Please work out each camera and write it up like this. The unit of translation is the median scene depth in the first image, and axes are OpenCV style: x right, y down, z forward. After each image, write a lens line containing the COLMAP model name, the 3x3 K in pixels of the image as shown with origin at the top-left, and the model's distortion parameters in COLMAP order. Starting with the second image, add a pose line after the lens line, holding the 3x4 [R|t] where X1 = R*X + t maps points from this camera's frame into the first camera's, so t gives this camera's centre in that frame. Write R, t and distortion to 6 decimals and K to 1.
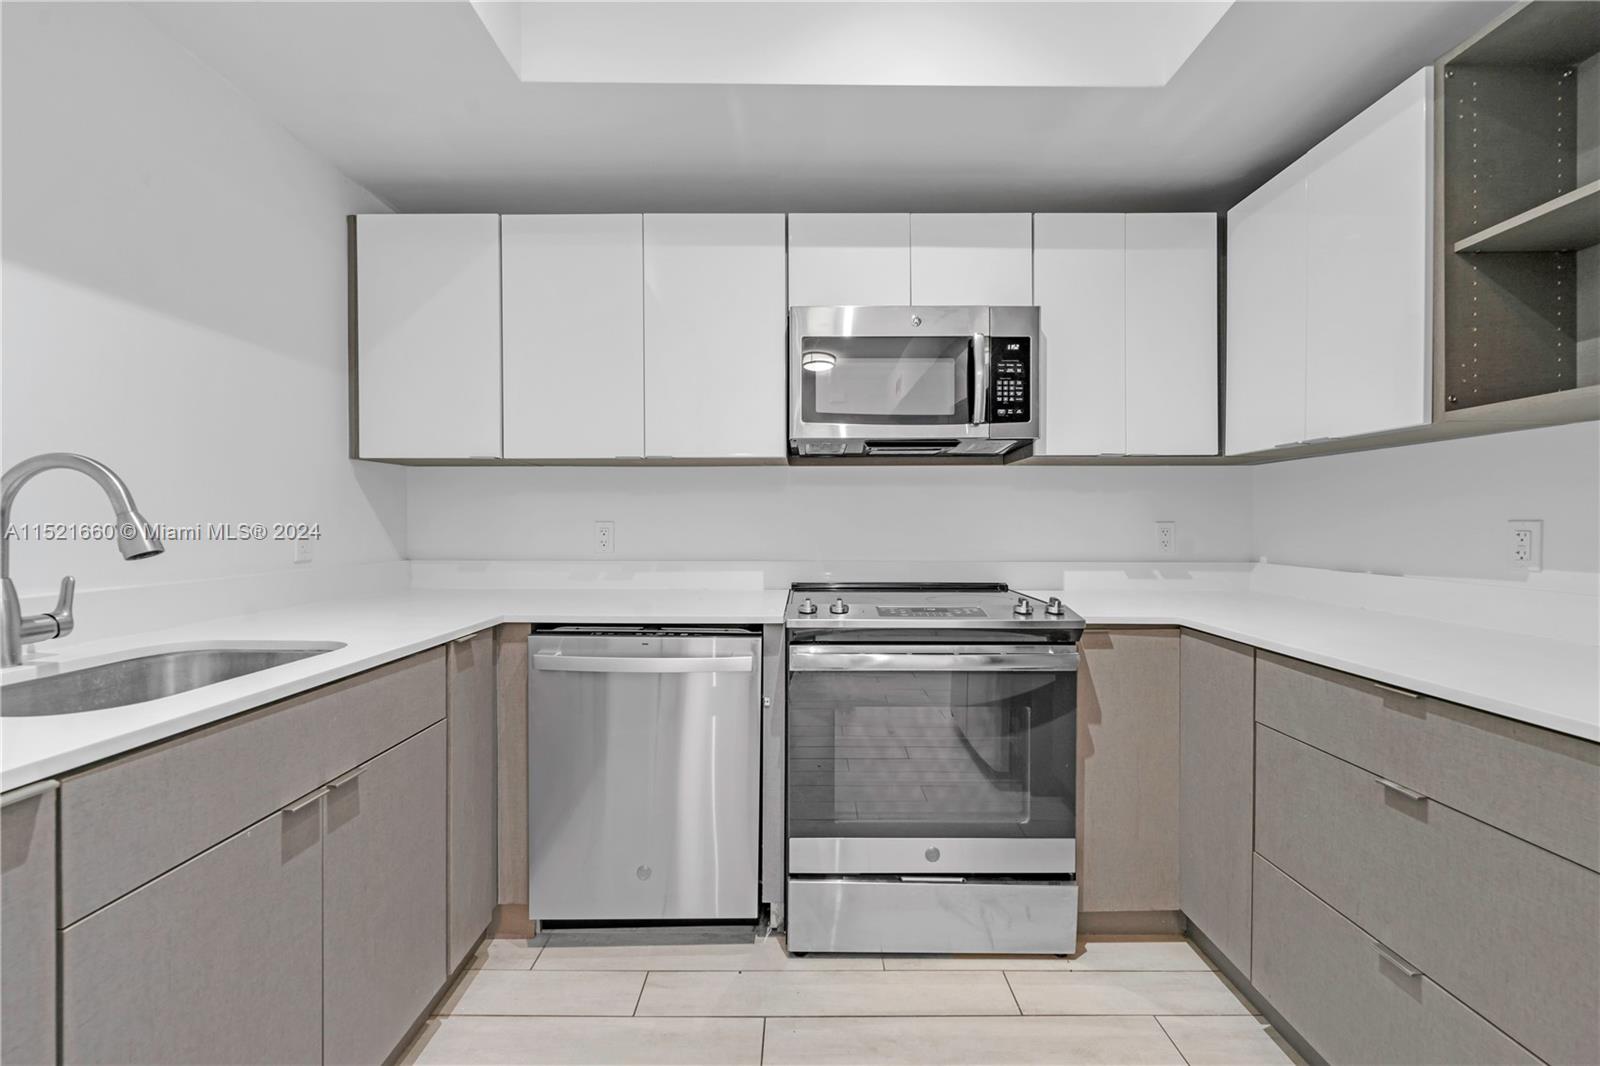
lens RADIAL K [[643.5, 0, 780.2], [0, 643.5, 527.0], [0, 0, 1]] dist [0.000293, -0.000290]
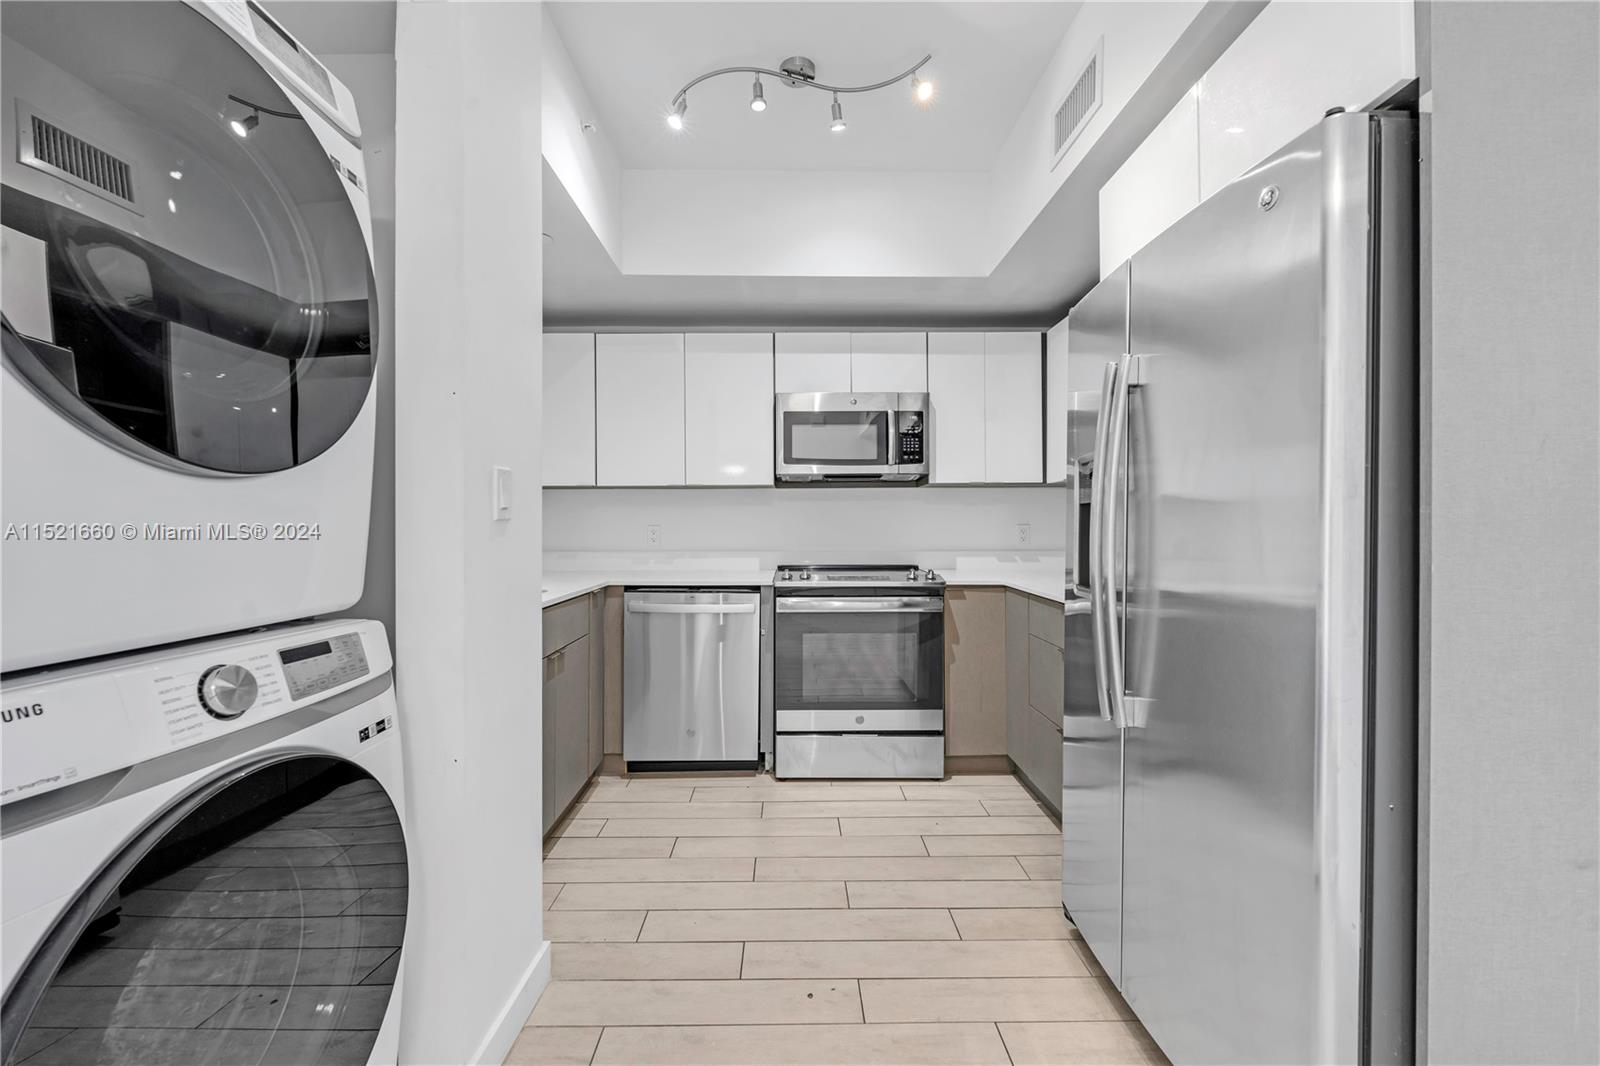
lens RADIAL K [[643.5, 0, 780.2], [0, 643.5, 527.0], [0, 0, 1]] dist [0.000293, -0.000290]
pose [[0.999839, -0.002623, 0.017753, -0.004282], [0.002671, 0.999993, -0.002700, 0.000277], [-0.017745, 0.002746, 0.999839, -0.672162]]
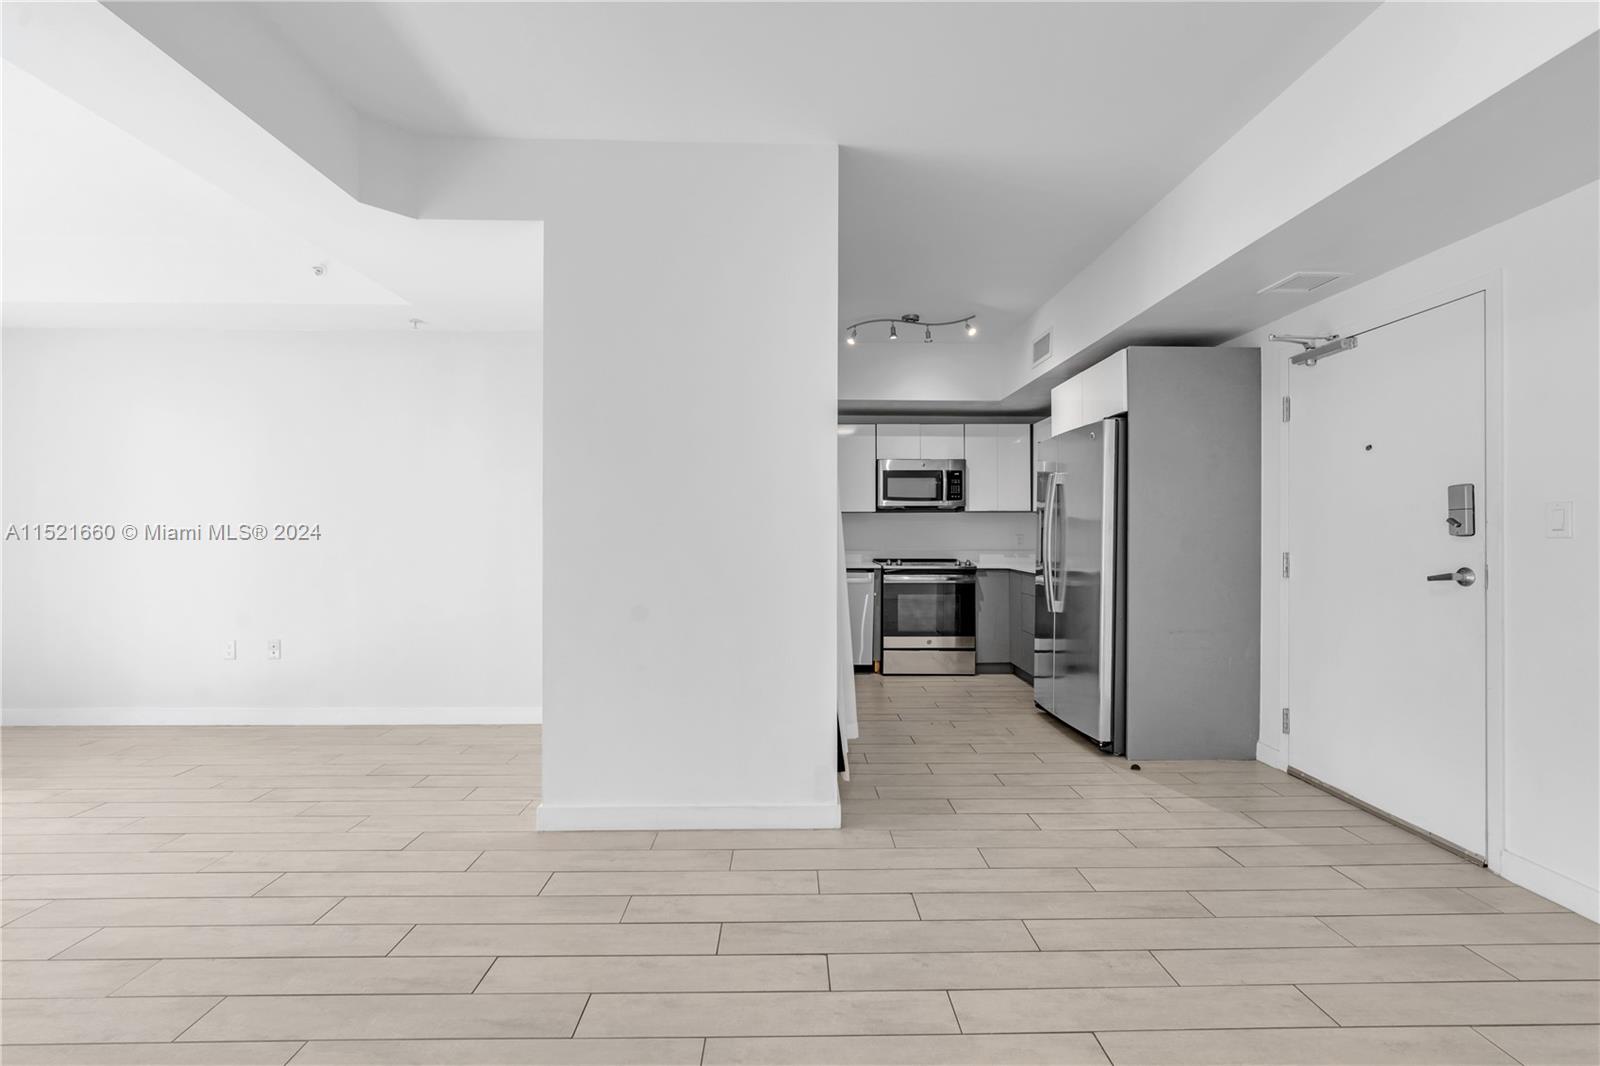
lens RADIAL K [[653.8, 0, 781.2], [0, 653.8, 534.0], [0, 0, 1]] dist [-0.000207, -0.000063]
pose [[0.999696, -0.001123, 0.024636, -0.528802], [0.001170, 0.999998, -0.001872, -0.009523], [-0.024634, 0.001900, 0.999695, -2.038589]]
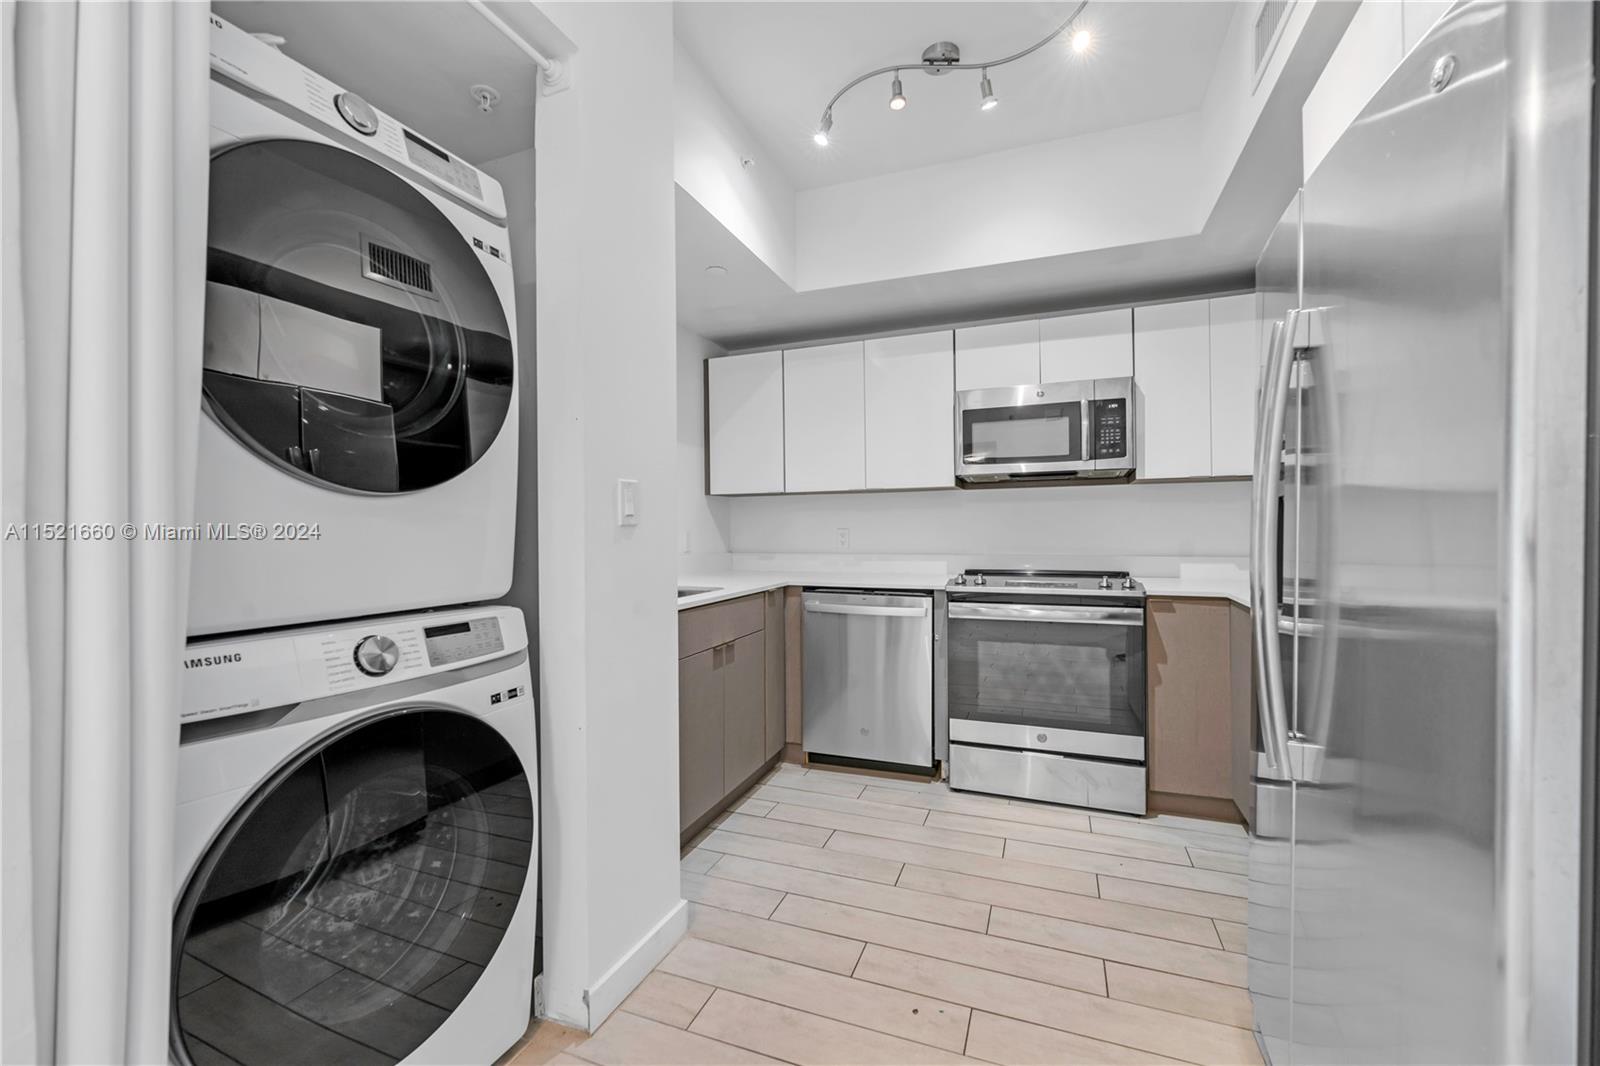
lens RADIAL K [[633.2, 0, 796.9], [0, 633.2, 532.4], [0, 0, 1]] dist [-0.001218, -0.000114]
pose [[0.937866, -0.006527, -0.346935, 0.202658], [0.006848, 0.999977, -0.000300, 0.000421], [0.346929, -0.002094, 0.937889, -0.633583]]
